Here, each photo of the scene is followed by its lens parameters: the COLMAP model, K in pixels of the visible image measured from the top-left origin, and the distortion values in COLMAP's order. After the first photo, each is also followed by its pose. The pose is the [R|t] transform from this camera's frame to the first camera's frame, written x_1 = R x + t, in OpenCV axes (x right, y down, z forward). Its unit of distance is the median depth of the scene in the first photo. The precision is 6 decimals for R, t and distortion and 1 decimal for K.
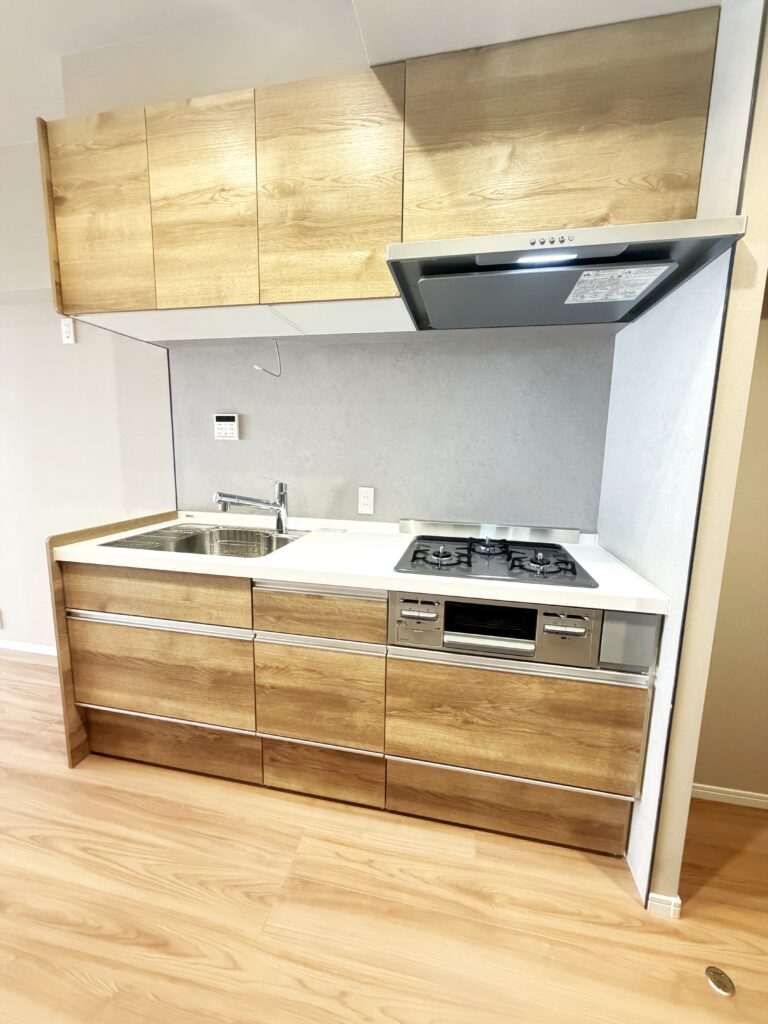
lens RADIAL K [[408.7, 0, 385.9], [0, 408.7, 511.5], [0, 0, 1]] dist [0.001496, -0.000157]
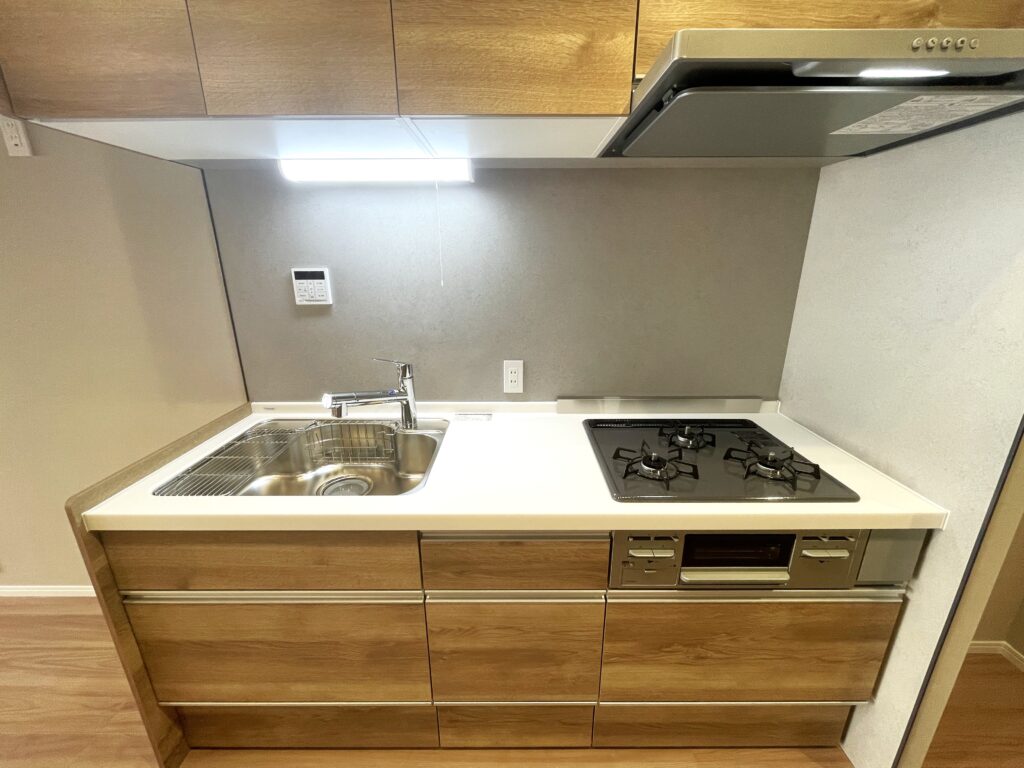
lens RADIAL K [[413.0, 0, 513.1], [0, 413.0, 383.8], [0, 0, 1]] dist [-0.003221, 0.000682]
pose [[0.979392, -0.079630, 0.185610, -0.279781], [0.051493, 0.987075, 0.151762, -0.188747], [-0.195296, -0.139076, 0.970833, 0.299123]]
